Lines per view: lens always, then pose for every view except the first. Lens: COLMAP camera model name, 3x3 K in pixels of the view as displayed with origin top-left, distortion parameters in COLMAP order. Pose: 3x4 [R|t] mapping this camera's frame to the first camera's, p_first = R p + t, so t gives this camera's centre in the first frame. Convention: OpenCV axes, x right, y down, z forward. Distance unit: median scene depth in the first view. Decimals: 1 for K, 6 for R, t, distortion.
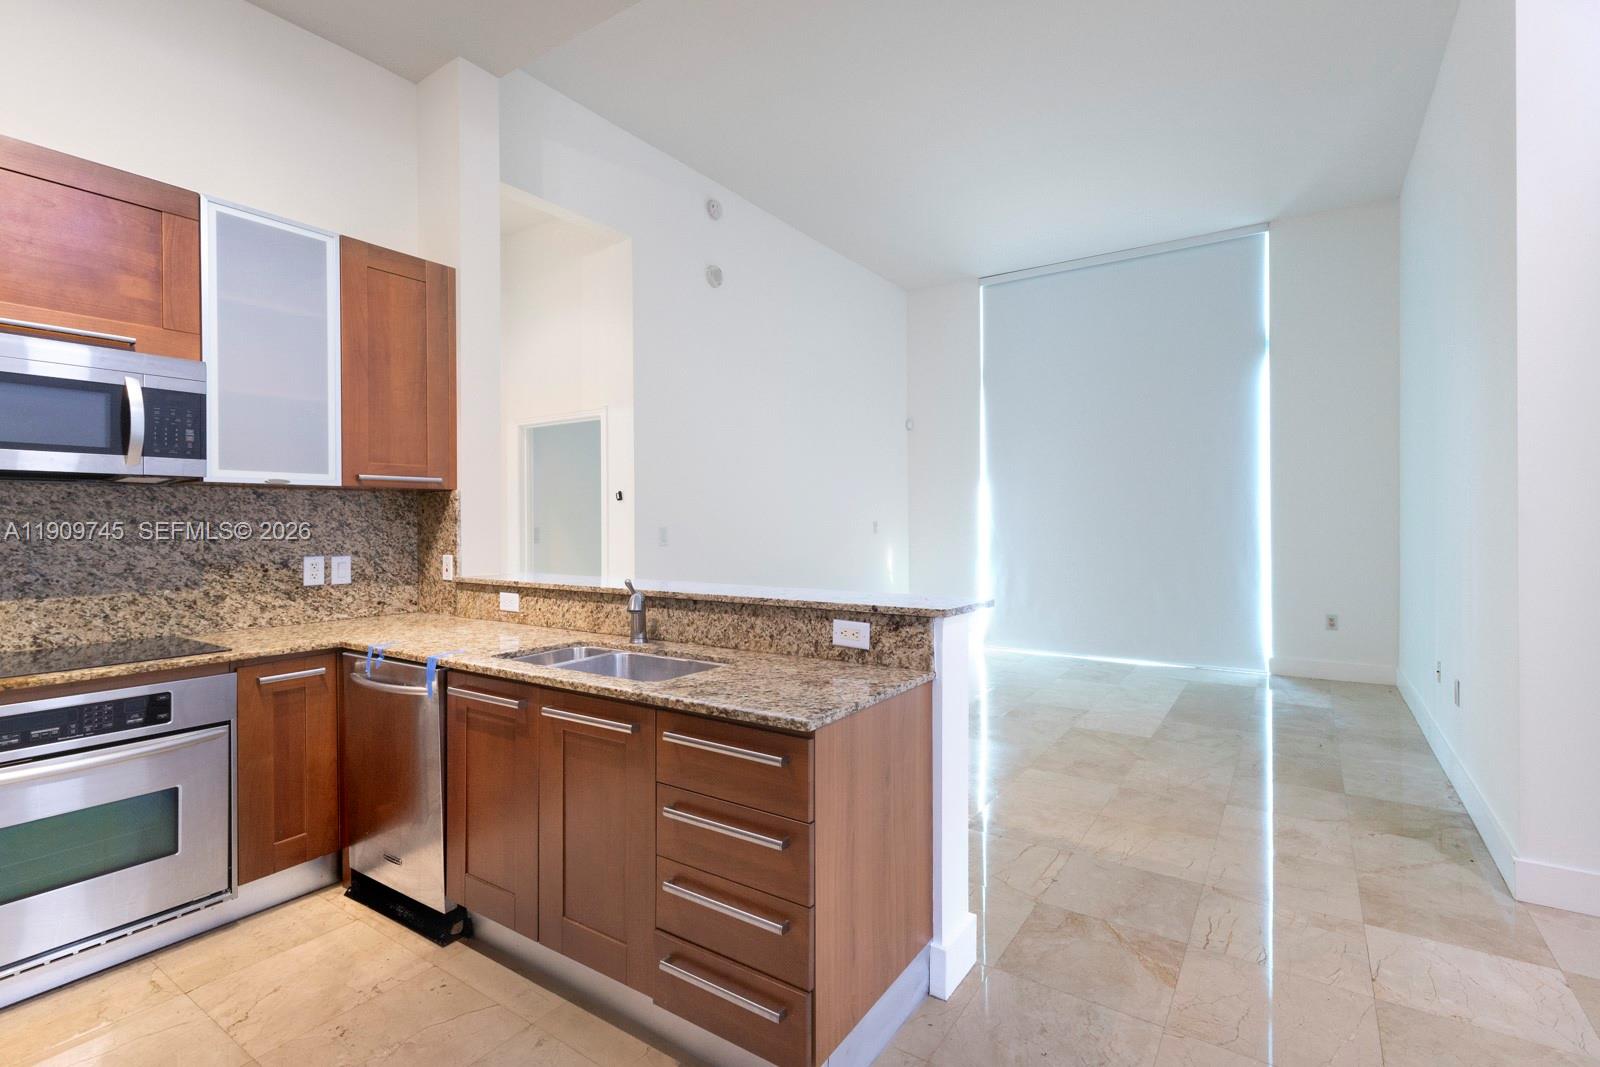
lens RADIAL K [[764.0, 0, 801.5], [0, 764.0, 515.6], [0, 0, 1]] dist [-0.000680, 0.000375]
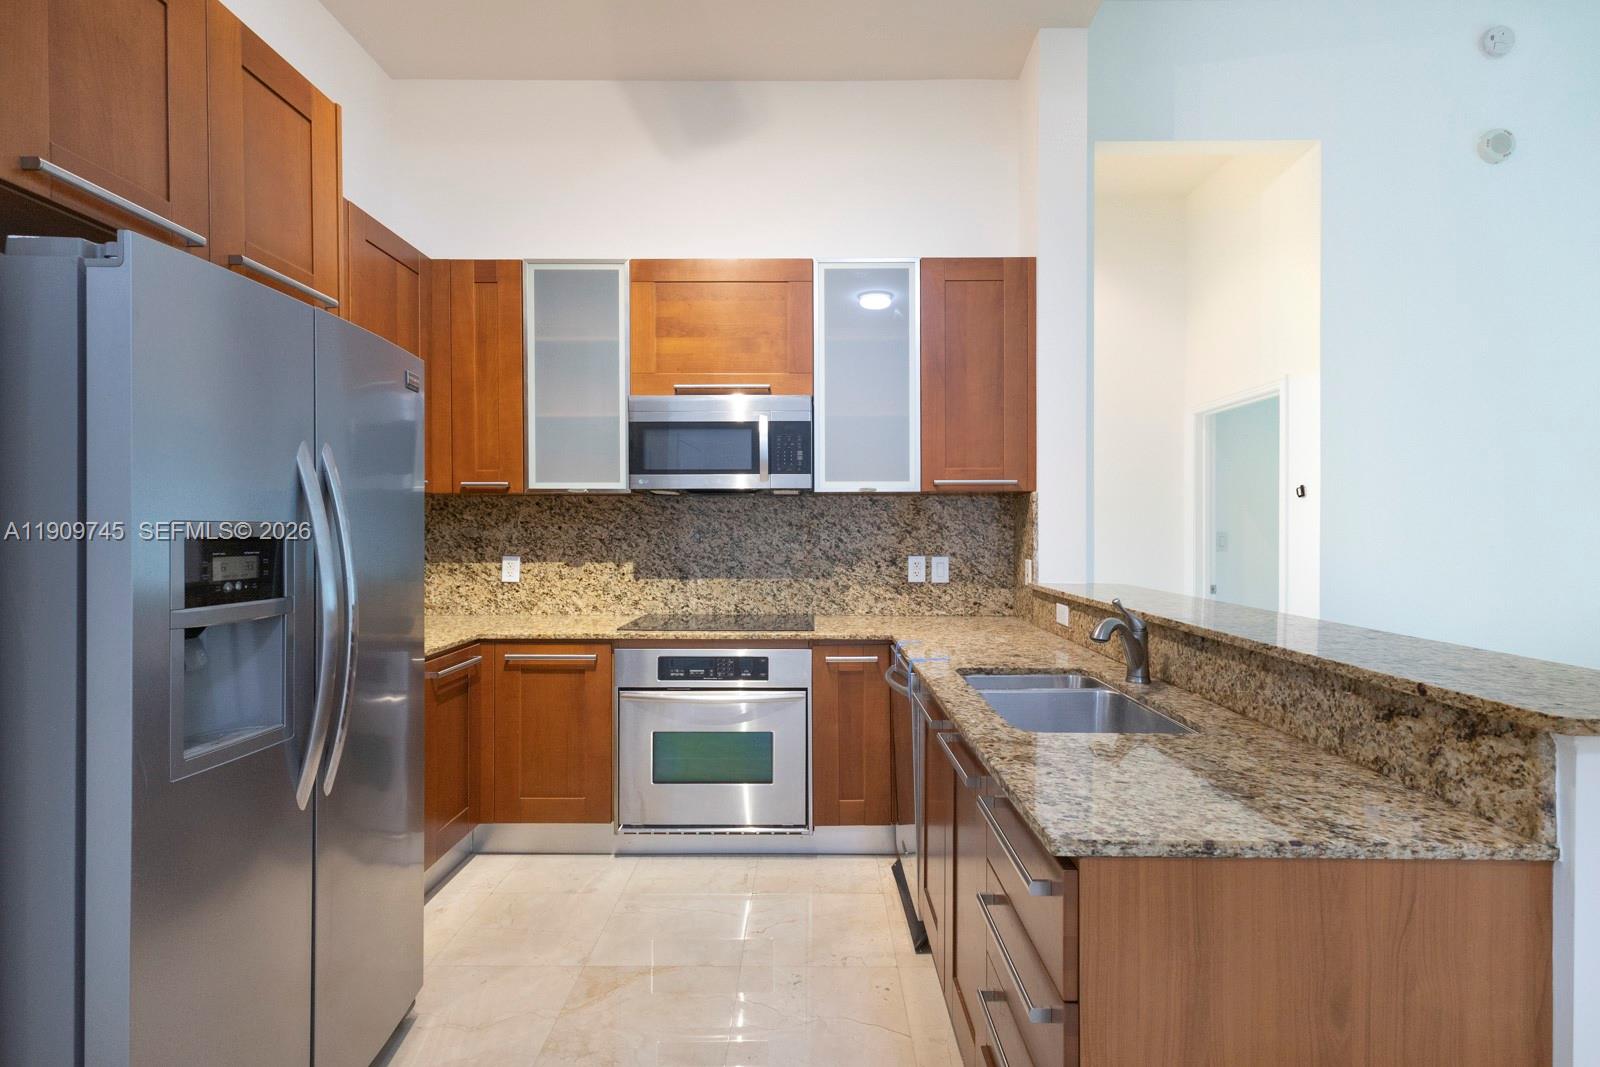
lens RADIAL K [[783.3, 0, 775.9], [0, 783.3, 528.5], [0, 0, 1]] dist [0.000943, 0.000448]
pose [[0.538434, 0.005235, -0.842651, 0.228677], [0.005033, 0.999943, 0.009428, 0.002180], [0.842653, -0.009317, 0.538377, 0.242594]]
